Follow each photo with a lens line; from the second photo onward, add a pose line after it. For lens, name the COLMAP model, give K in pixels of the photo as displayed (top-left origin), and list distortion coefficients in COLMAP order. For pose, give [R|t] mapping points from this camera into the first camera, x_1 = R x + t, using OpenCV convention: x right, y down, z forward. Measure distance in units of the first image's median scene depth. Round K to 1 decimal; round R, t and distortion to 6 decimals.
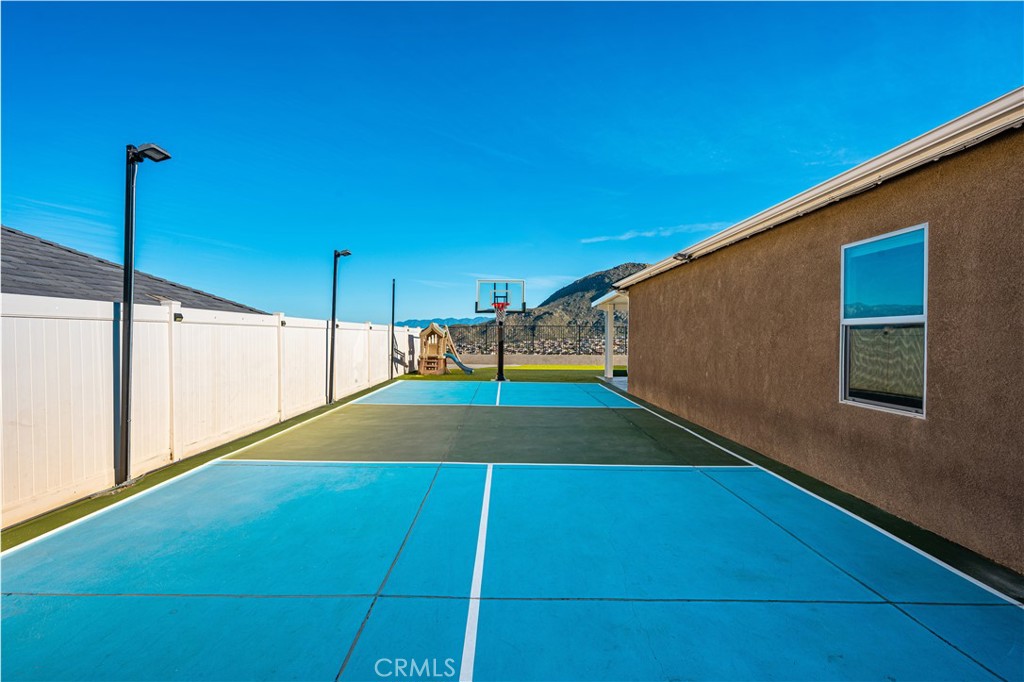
lens RADIAL K [[444.5, 0, 493.7], [0, 444.5, 333.8], [0, 0, 1]] dist [-0.001633, -0.000278]
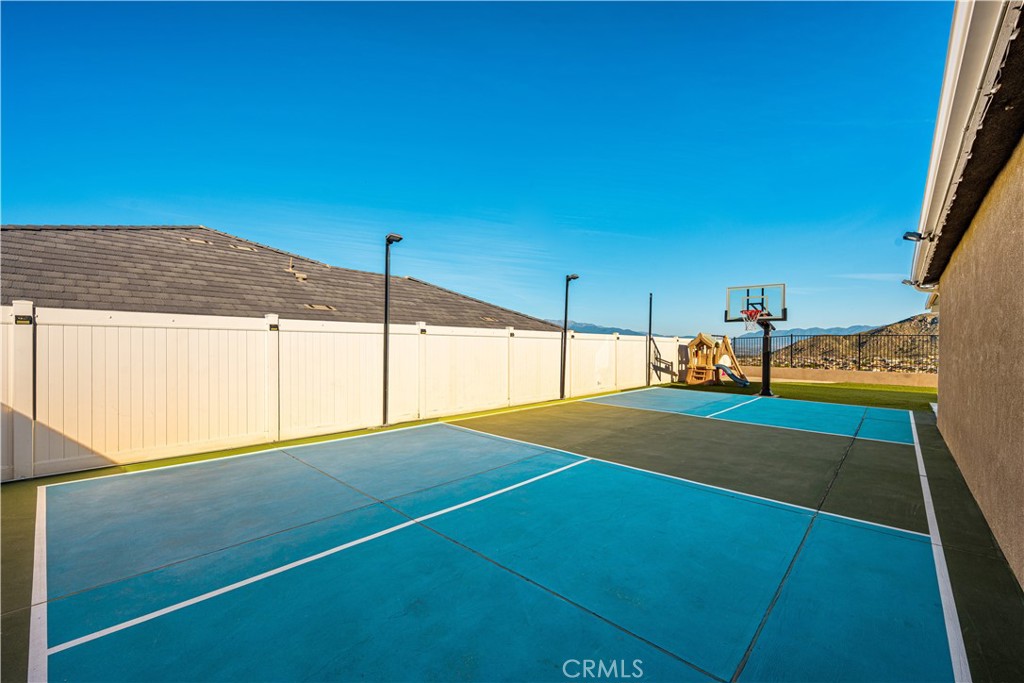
lens RADIAL K [[407.1, 0, 512.6], [0, 407.1, 335.8], [0, 0, 1]] dist [0.002937, -0.001529]
pose [[0.742202, -0.010327, -0.670096, 0.206969], [-0.004723, 0.999776, -0.020639, 0.003242], [0.670159, 0.018483, 0.741987, 0.040612]]
